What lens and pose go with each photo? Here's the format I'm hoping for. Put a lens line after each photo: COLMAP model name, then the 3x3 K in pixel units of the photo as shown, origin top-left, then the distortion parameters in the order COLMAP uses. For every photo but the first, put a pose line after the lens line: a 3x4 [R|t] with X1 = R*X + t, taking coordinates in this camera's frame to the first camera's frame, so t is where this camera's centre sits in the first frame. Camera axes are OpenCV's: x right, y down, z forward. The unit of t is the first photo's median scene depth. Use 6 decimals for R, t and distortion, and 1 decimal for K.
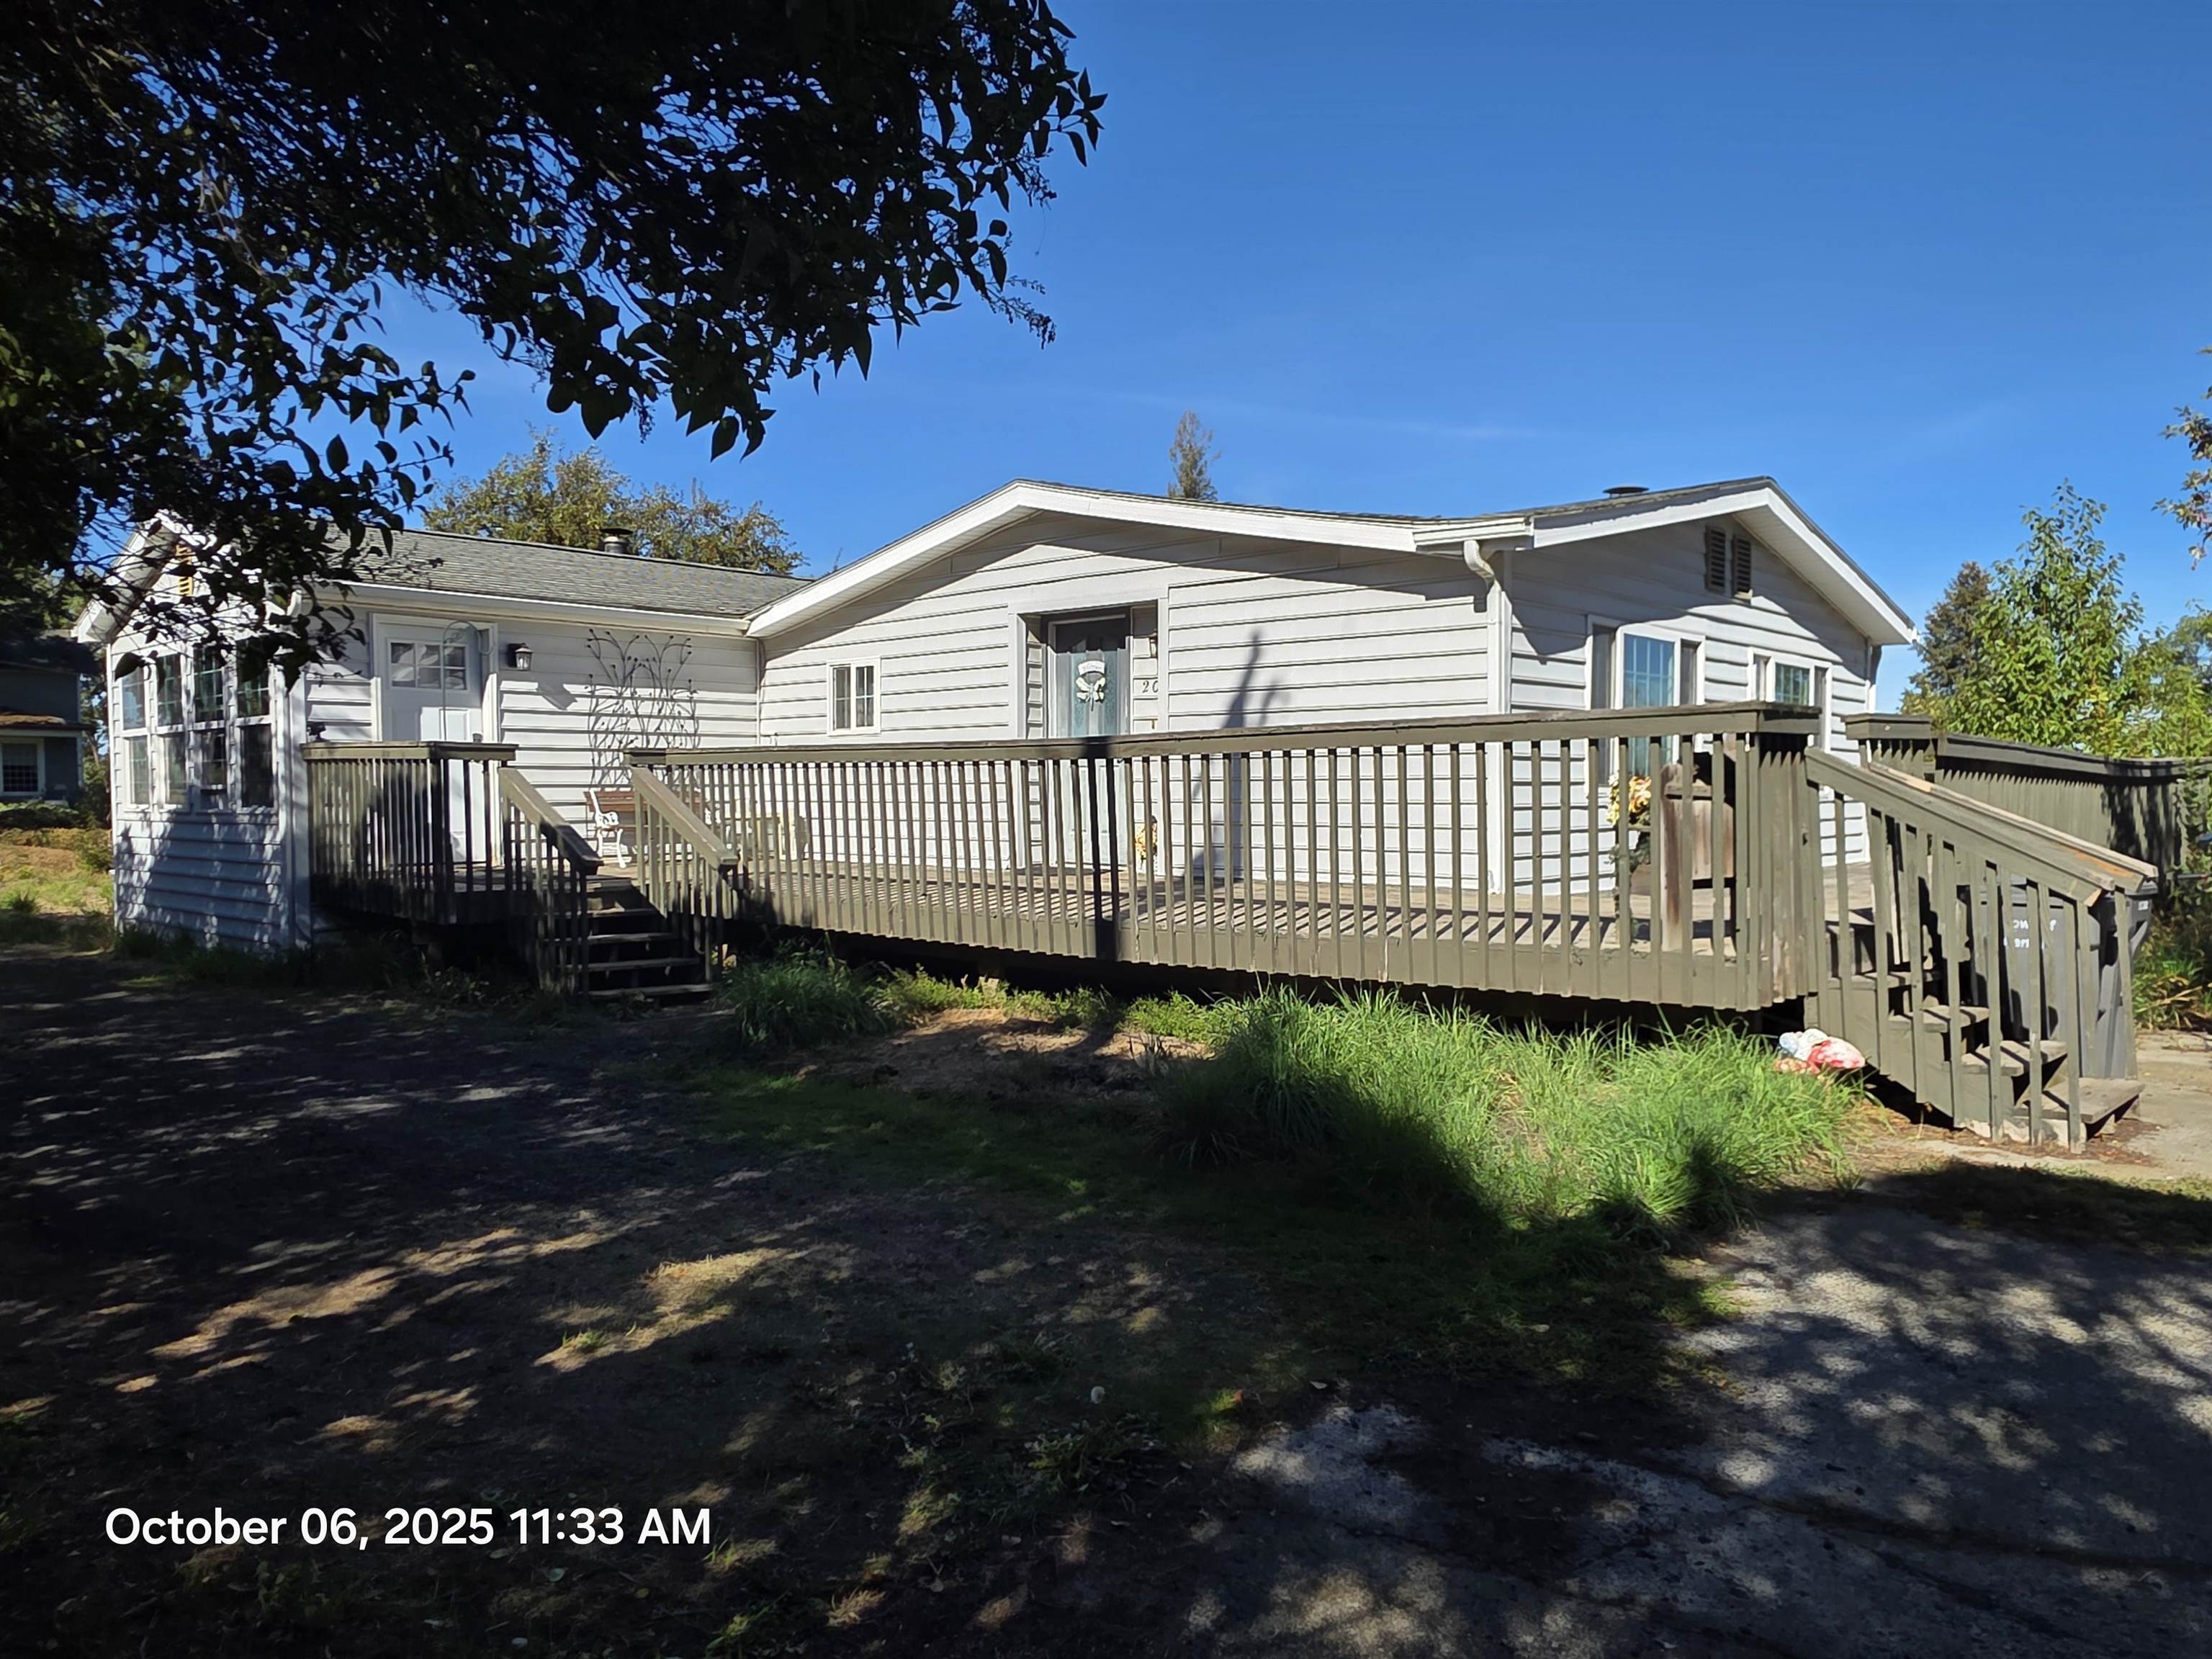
lens RADIAL K [[1437.7, 0, 1116.5], [0, 1437.7, 842.1], [0, 0, 1]] dist [0.002385, -0.000671]
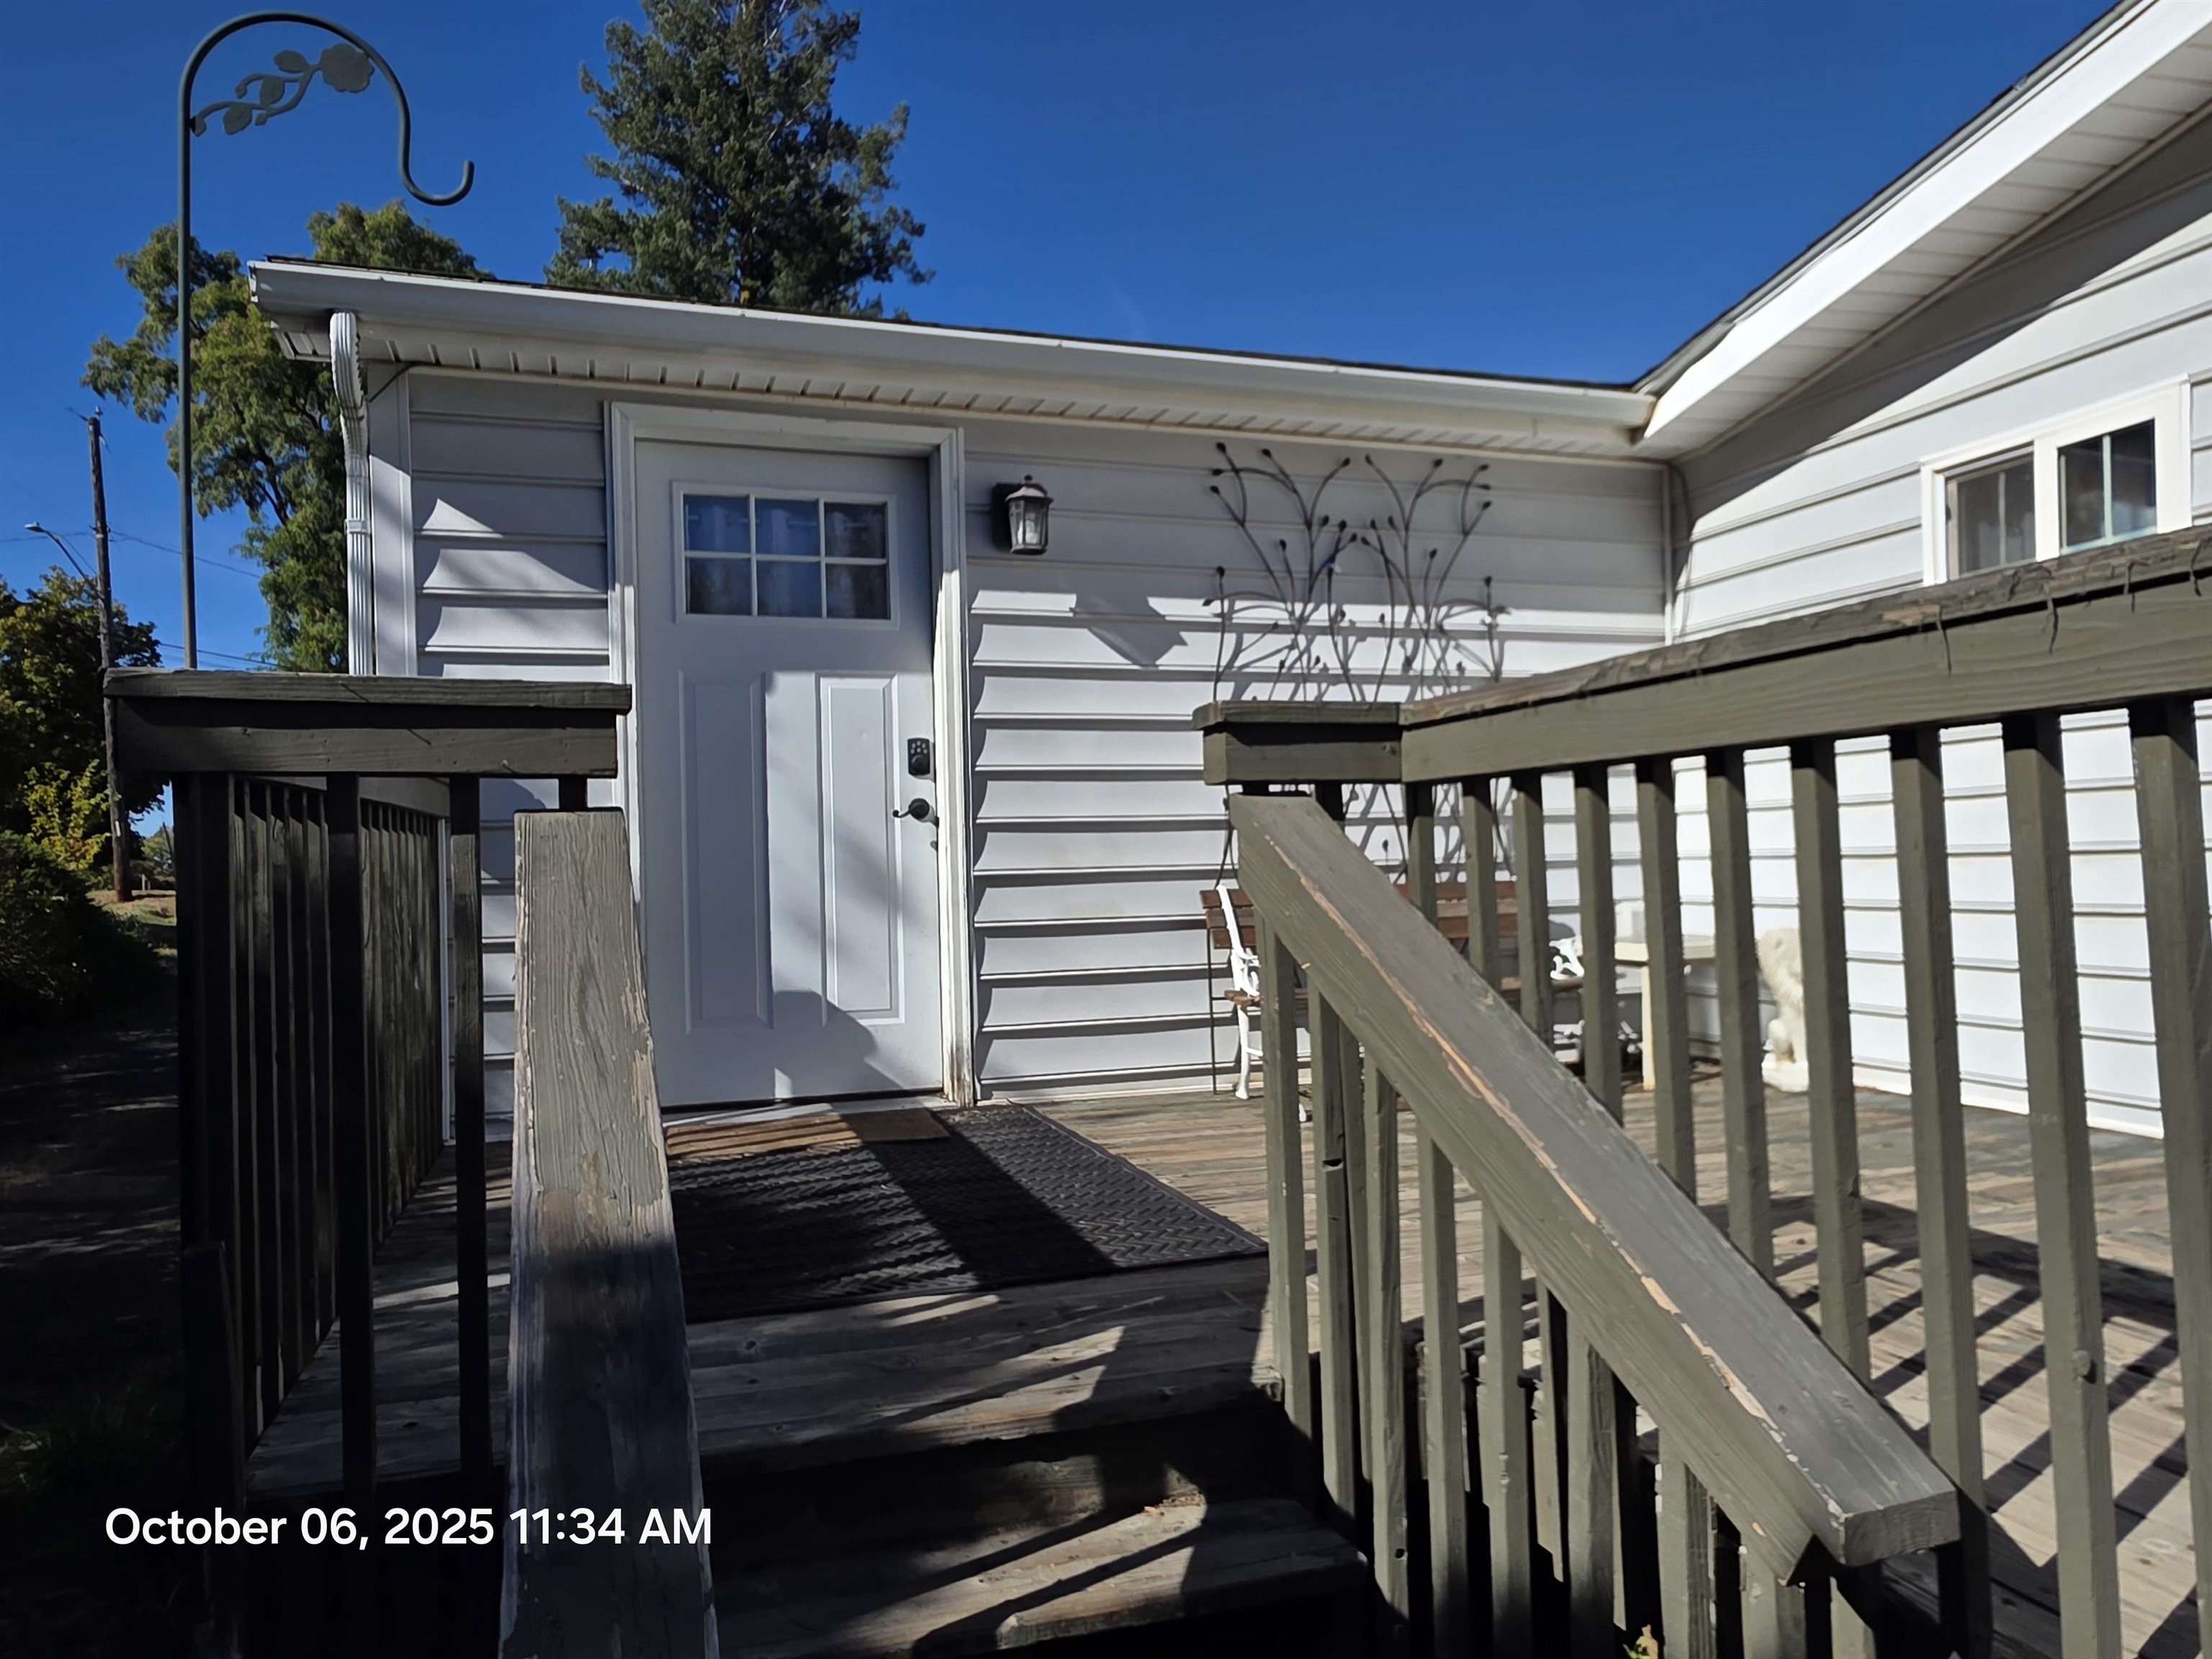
lens RADIAL K [[1437.7, 0, 1116.5], [0, 1437.7, 842.1], [0, 0, 1]] dist [0.002385, -0.000671]
pose [[0.862571, -0.025375, -0.505300, -0.205731], [0.002054, 0.998909, -0.046656, -0.030162], [0.505932, 0.039207, 0.861682, 0.674998]]
